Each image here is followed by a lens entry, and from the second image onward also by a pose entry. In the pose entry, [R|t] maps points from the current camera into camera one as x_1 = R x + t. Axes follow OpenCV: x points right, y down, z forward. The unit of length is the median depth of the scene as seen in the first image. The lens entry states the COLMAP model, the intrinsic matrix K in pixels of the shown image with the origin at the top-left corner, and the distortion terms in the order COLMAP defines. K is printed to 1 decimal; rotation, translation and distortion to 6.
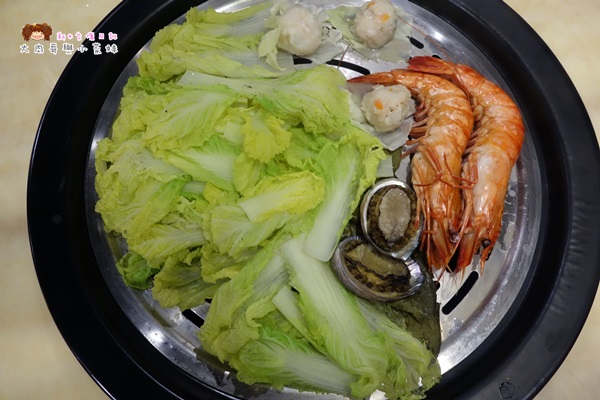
lens RADIAL K [[469.5, 0, 298.3], [0, 469.5, 198.2], [0, 0, 1]] dist [0.015008, 0.008330]
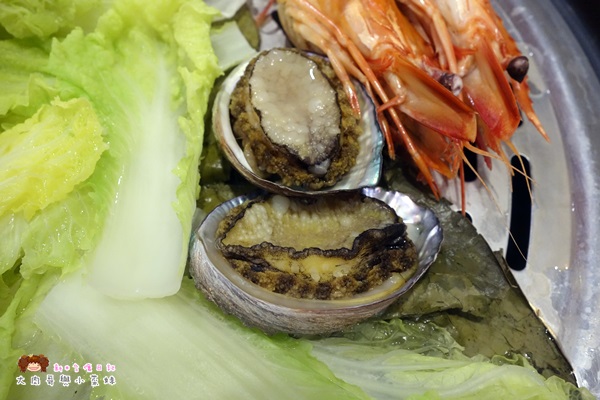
lens RADIAL K [[469.5, 0, 304.1], [0, 469.5, 200.4], [0, 0, 1]] dist [0.015008, 0.008330]
pose [[0.872204, -0.432449, 0.228579, 0.086793], [0.460652, 0.883354, -0.086520, 0.145454], [-0.164501, 0.180758, 0.969673, 0.637516]]
